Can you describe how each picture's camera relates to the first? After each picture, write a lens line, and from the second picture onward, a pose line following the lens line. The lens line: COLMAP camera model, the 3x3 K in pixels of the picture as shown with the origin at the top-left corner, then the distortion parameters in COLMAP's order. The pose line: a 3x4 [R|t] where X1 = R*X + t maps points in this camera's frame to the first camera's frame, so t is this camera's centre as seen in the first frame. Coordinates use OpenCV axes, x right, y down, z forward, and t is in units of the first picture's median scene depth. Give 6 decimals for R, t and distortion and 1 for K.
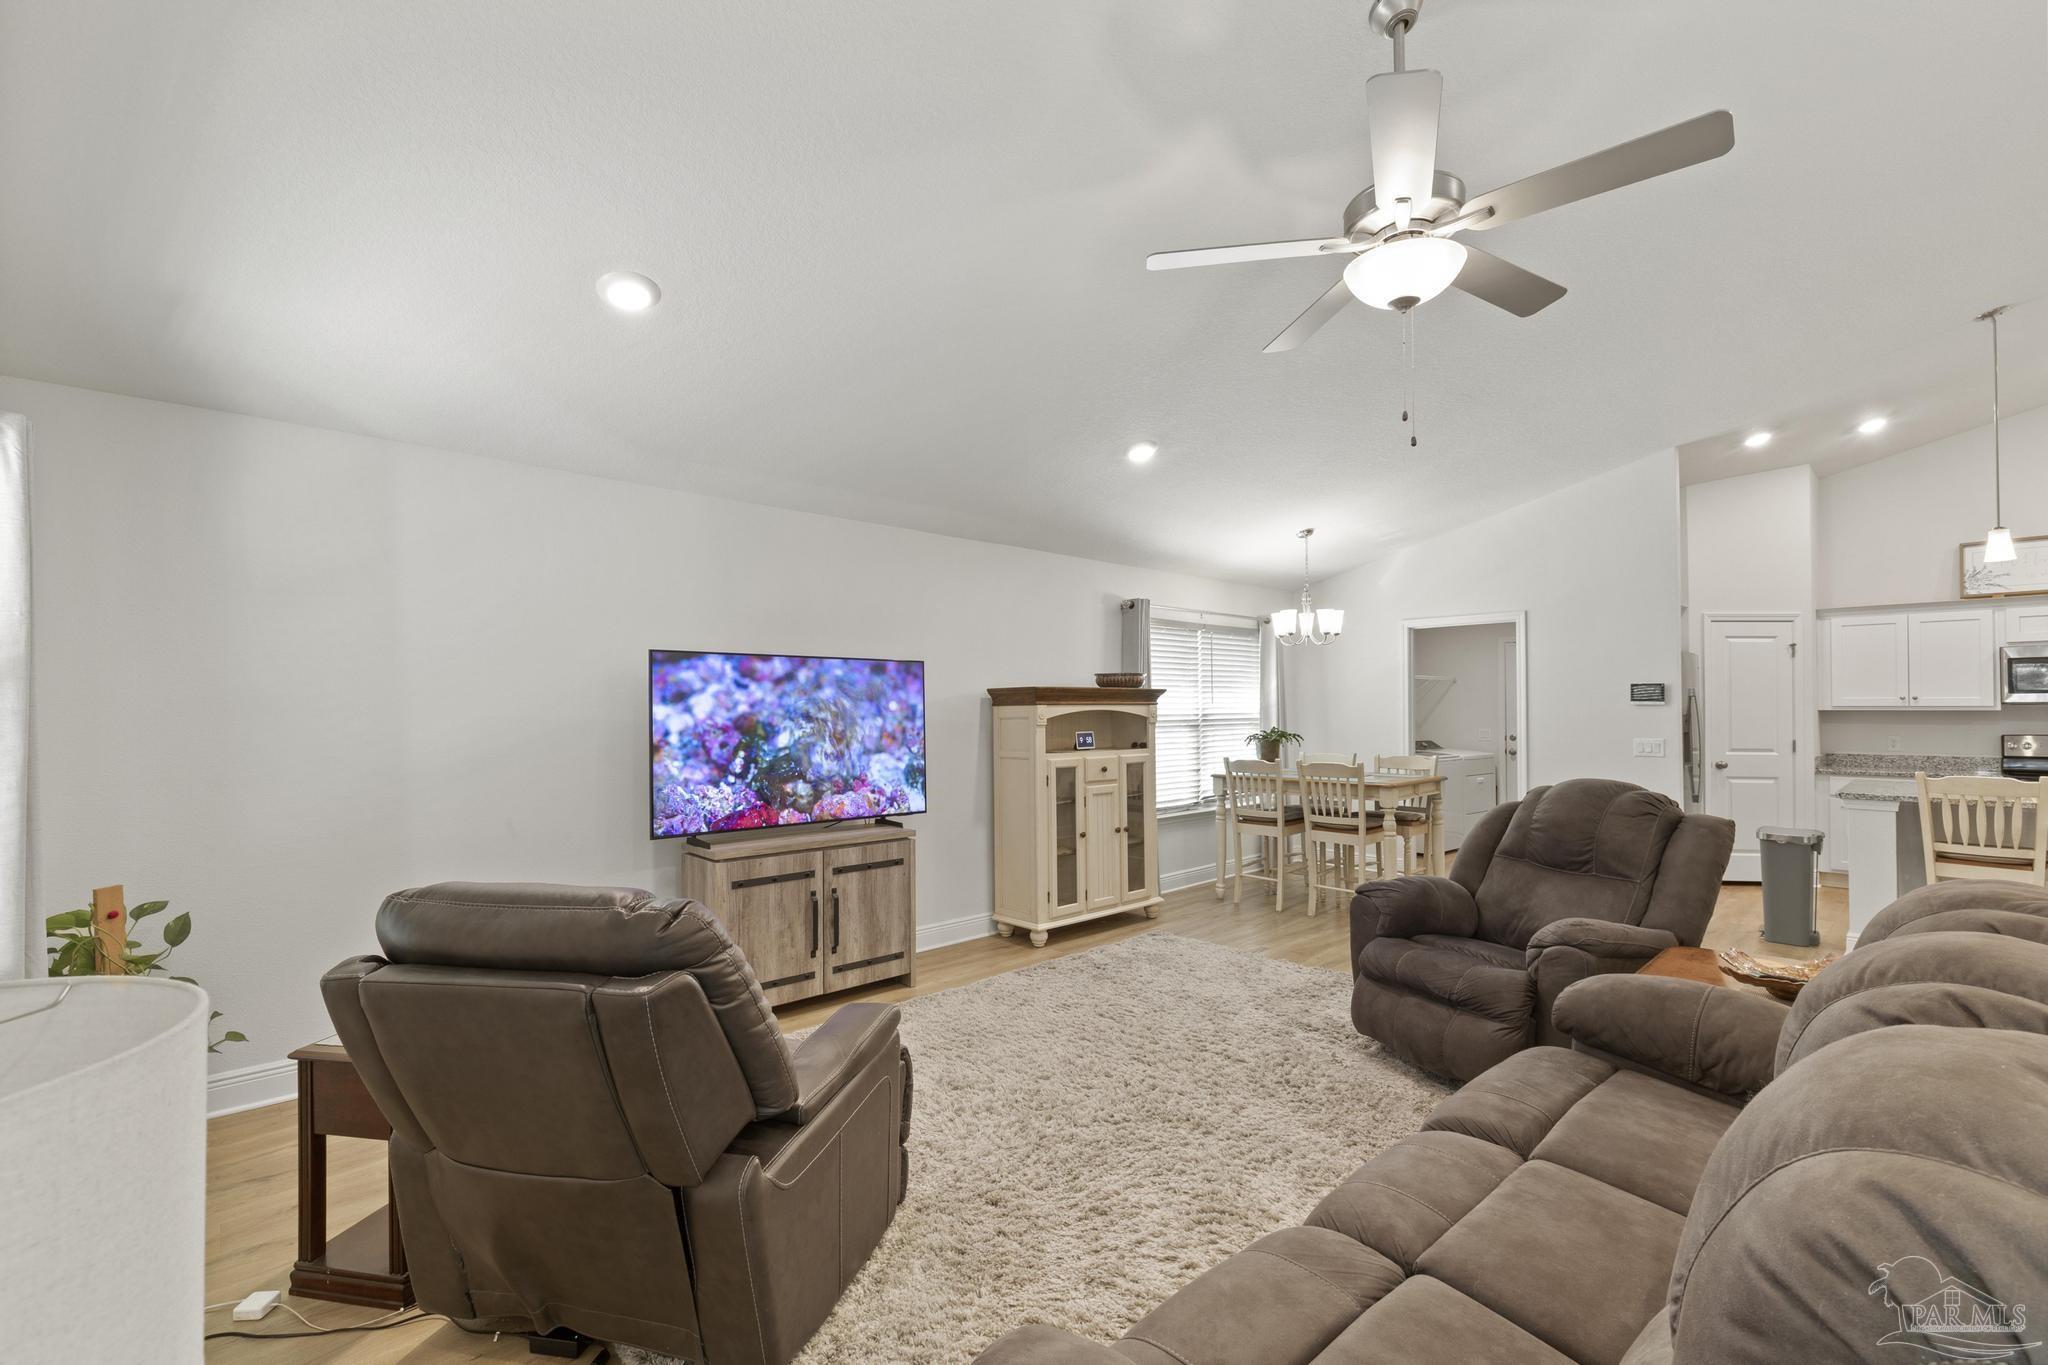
lens RADIAL K [[869.9, 0, 1025.4], [0, 869.9, 698.1], [0, 0, 1]] dist [0.007882, 0.000182]
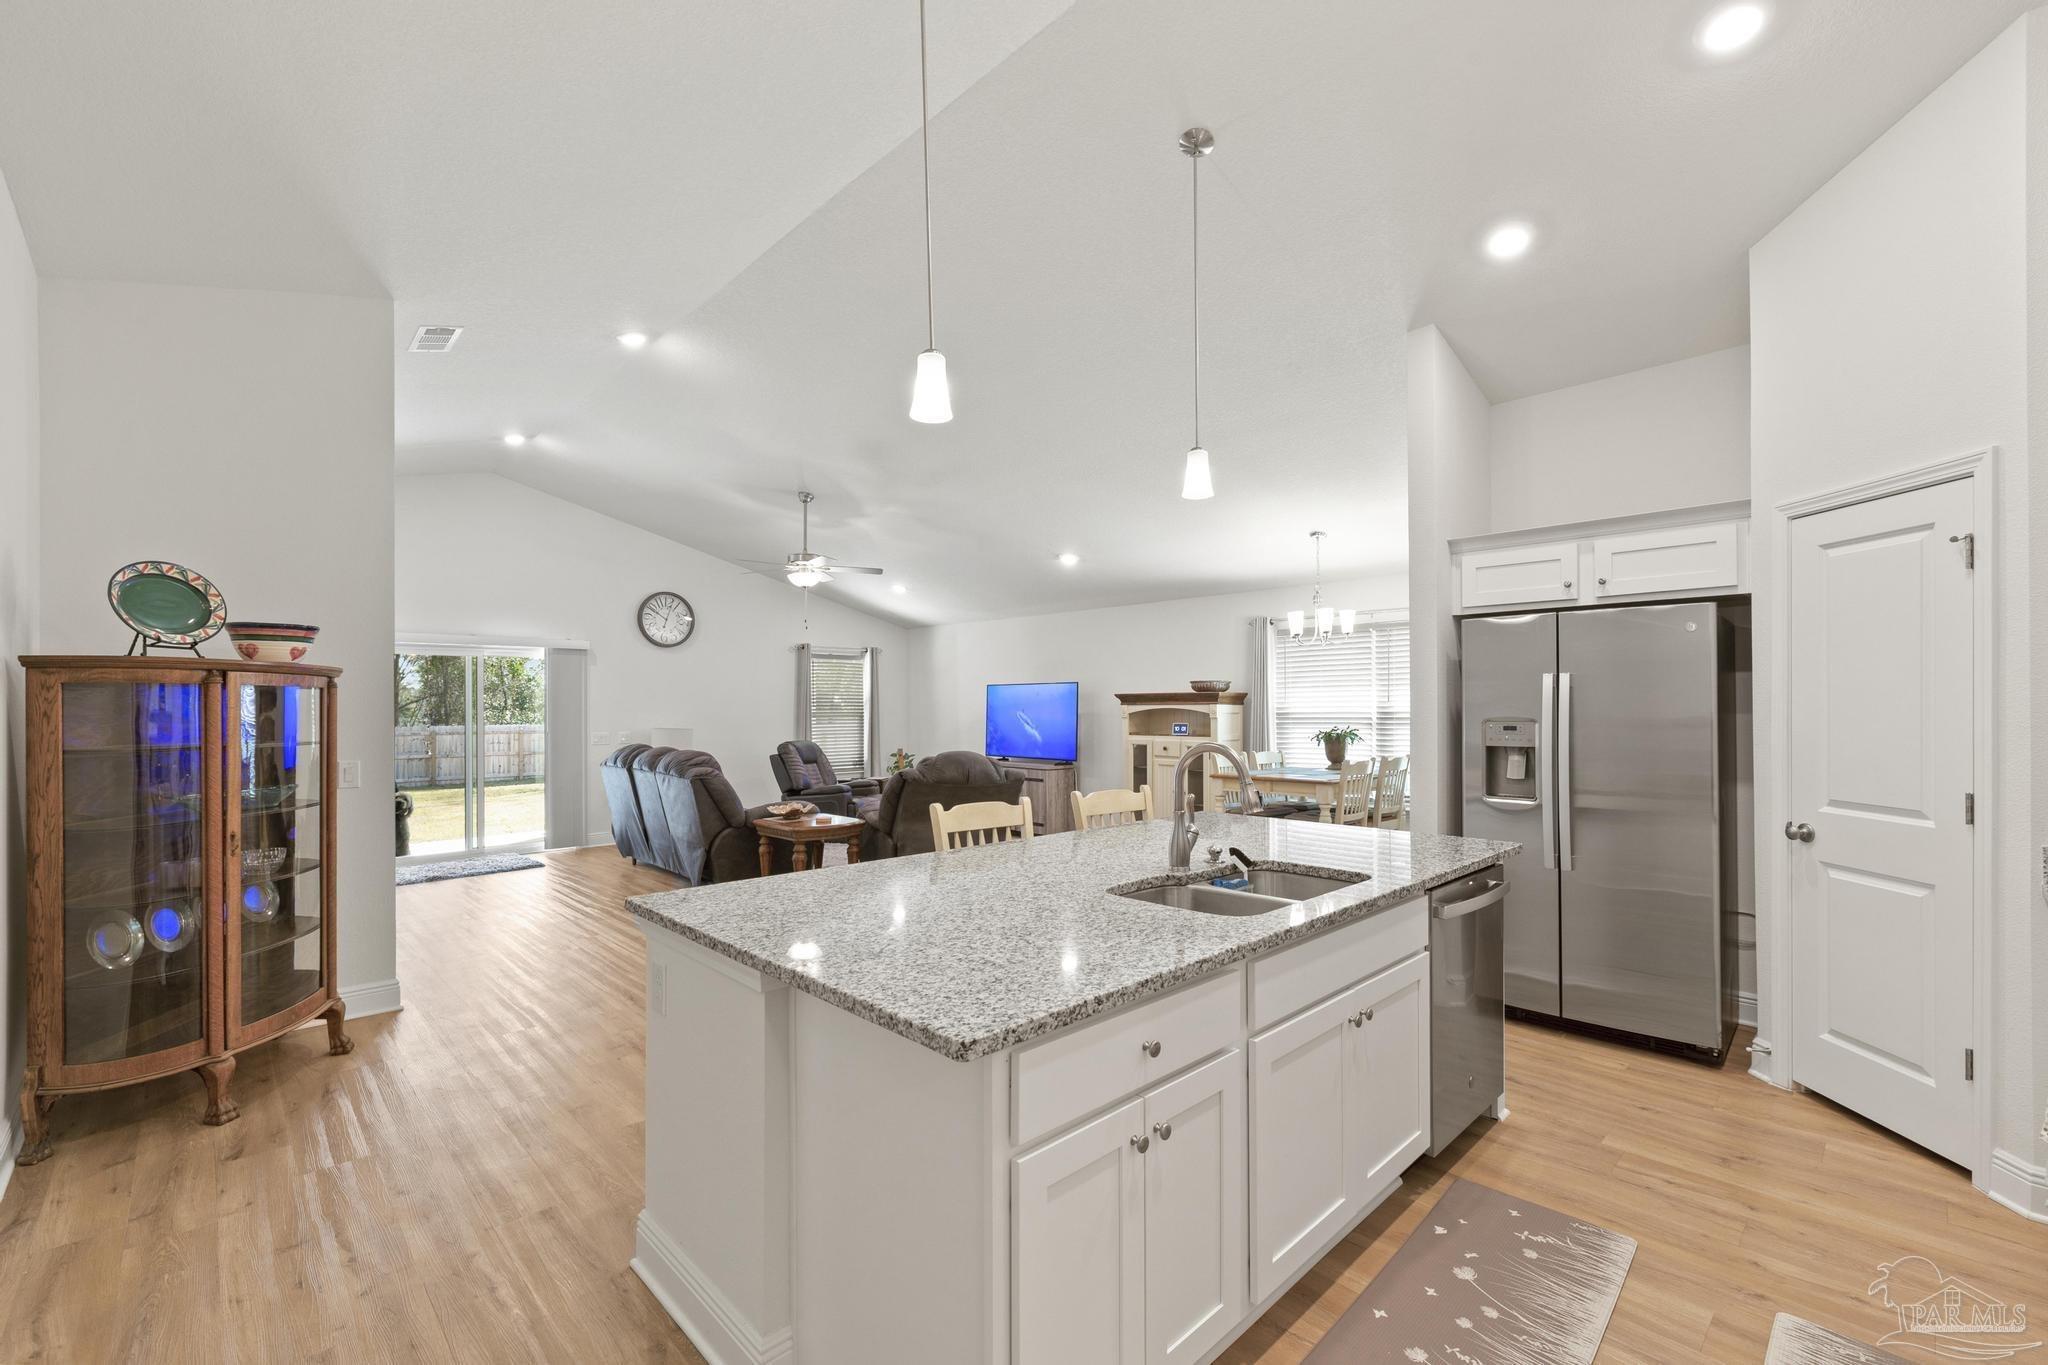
lens RADIAL K [[869.9, 0, 1025.4], [0, 869.9, 698.1], [0, 0, 1]] dist [0.007882, 0.000182]
pose [[0.014905, -0.008858, -0.999850, 1.625716], [0.014729, 0.999854, -0.008639, 0.005959], [0.999780, -0.014598, 0.015034, 0.772861]]
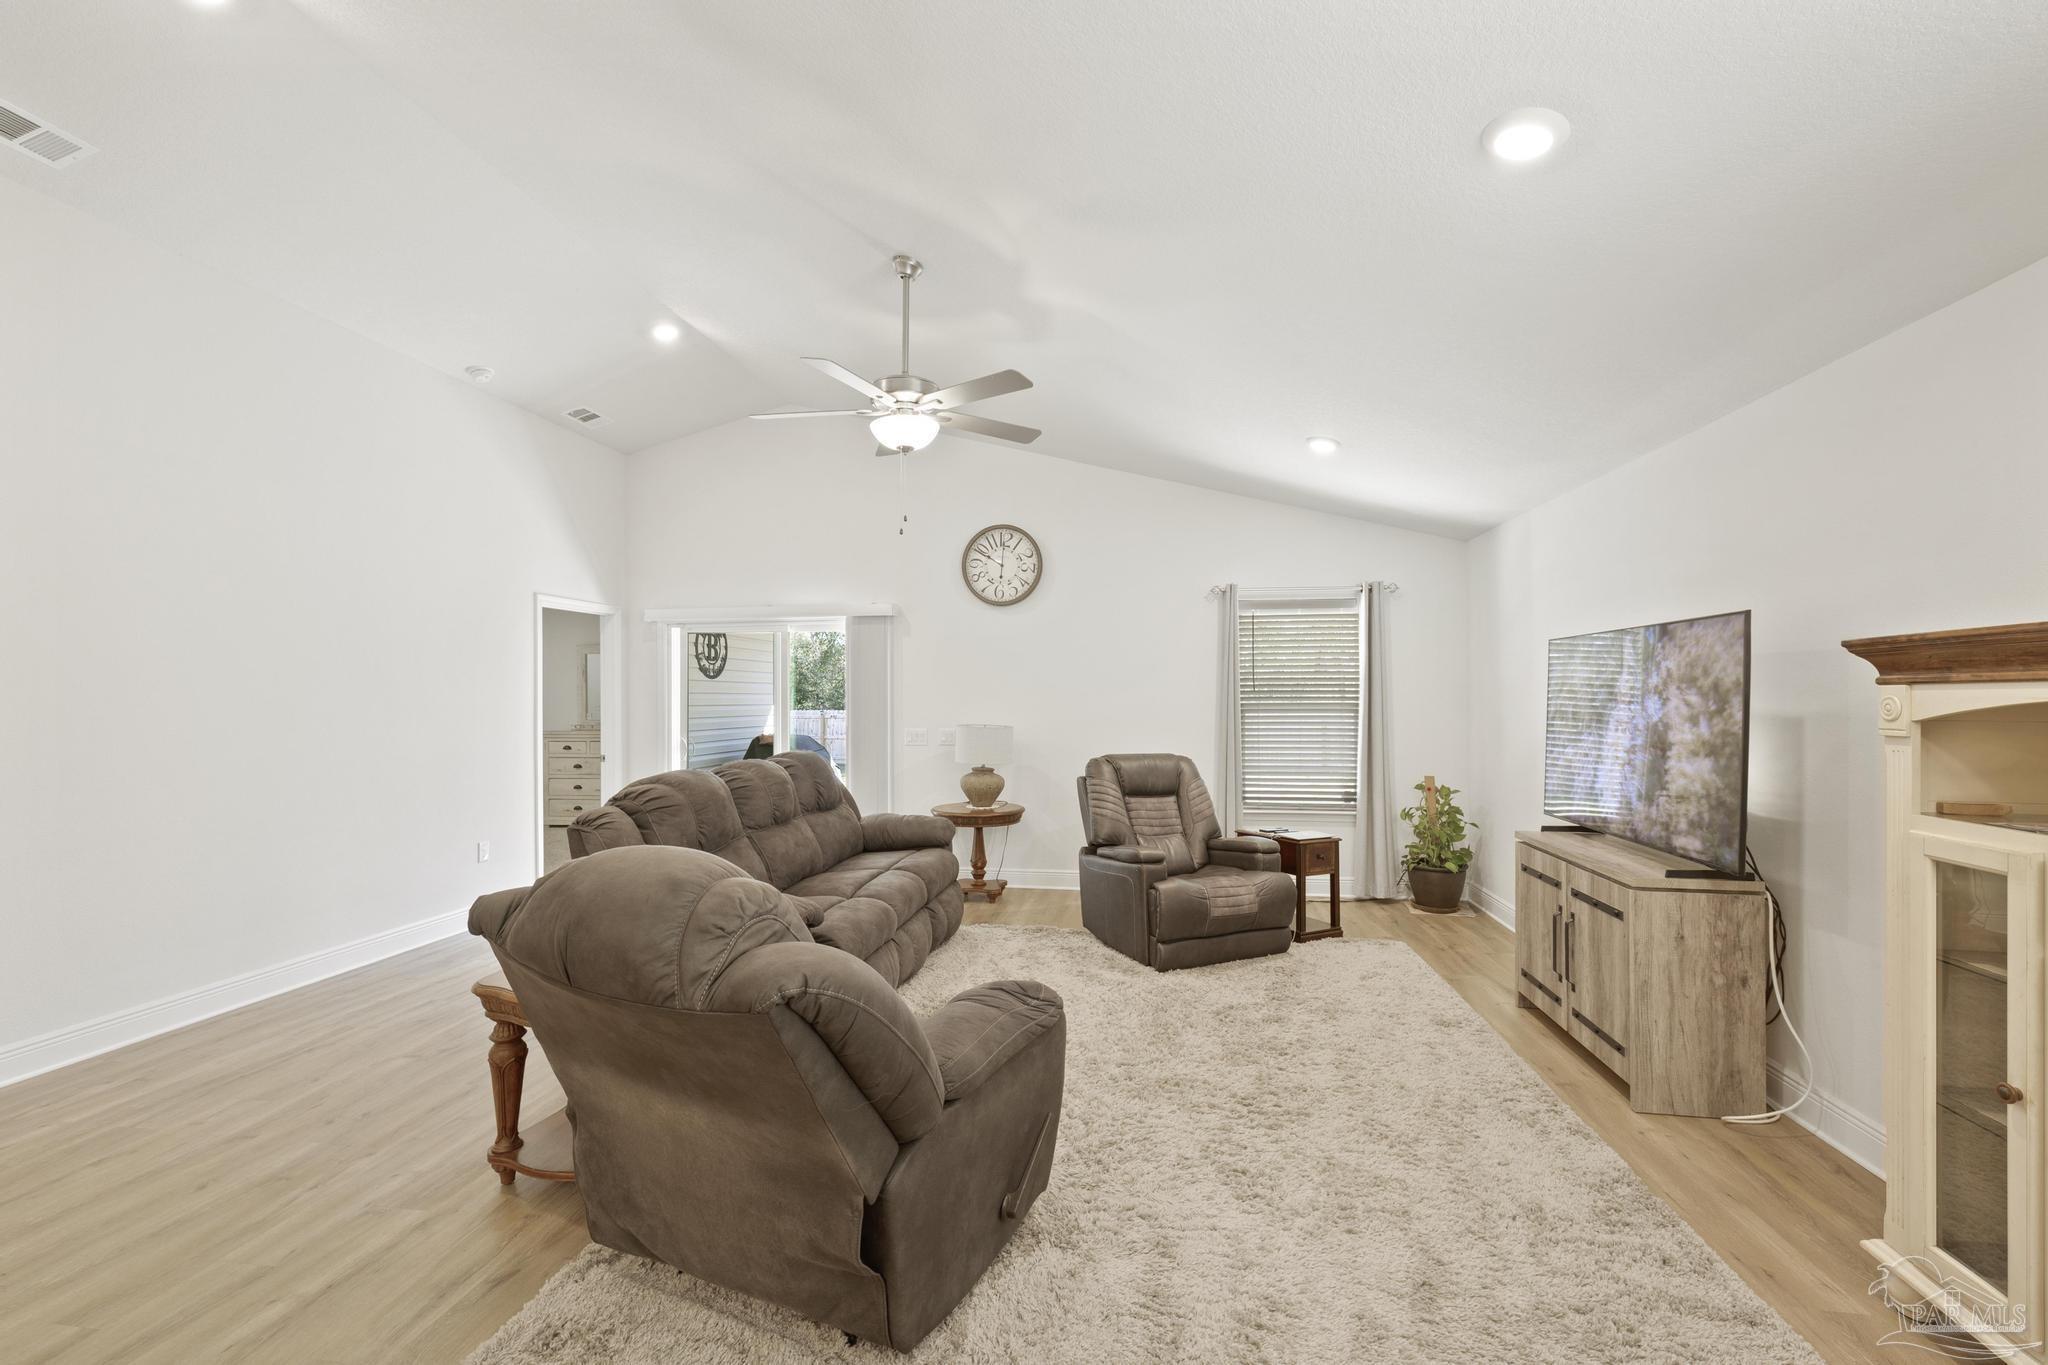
lens RADIAL K [[879.1, 0, 1024.0], [0, 879.1, 682.5], [0, 0, 1]] dist [-0.019381, -0.000156]
pose [[-0.788057, -0.008184, -0.615548, 0.548891], [0.009375, 0.999636, -0.025292, 0.012949], [0.615531, -0.025703, -0.787694, 1.046977]]
